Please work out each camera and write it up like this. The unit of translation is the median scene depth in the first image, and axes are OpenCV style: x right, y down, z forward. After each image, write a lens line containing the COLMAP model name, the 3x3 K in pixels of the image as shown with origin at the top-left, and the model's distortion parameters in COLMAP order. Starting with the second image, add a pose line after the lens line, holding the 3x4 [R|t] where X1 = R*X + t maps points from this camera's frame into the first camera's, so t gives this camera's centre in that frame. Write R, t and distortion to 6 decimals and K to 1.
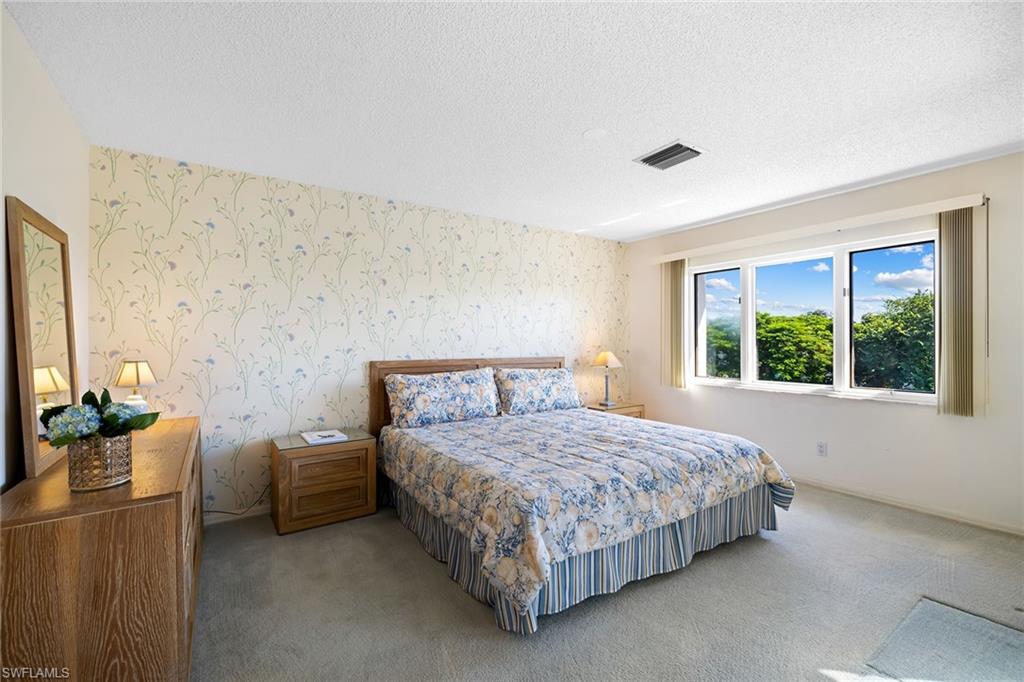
lens RADIAL K [[443.1, 0, 496.1], [0, 443.1, 335.7], [0, 0, 1]] dist [-0.000097, 0.000508]
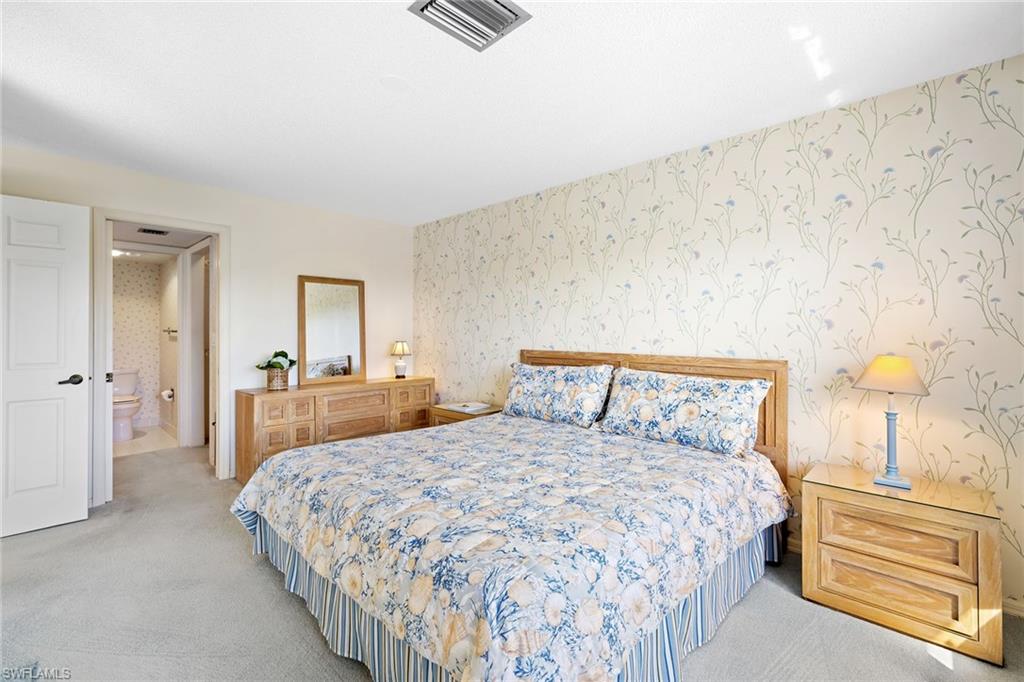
lens RADIAL K [[443.1, 0, 495.9], [0, 443.1, 323.1], [0, 0, 1]] dist [-0.000097, 0.000508]
pose [[0.209668, -0.009677, -0.977725, 0.748527], [0.021913, 0.999746, -0.005196, -0.002387], [0.977527, -0.020336, 0.209827, 0.695423]]
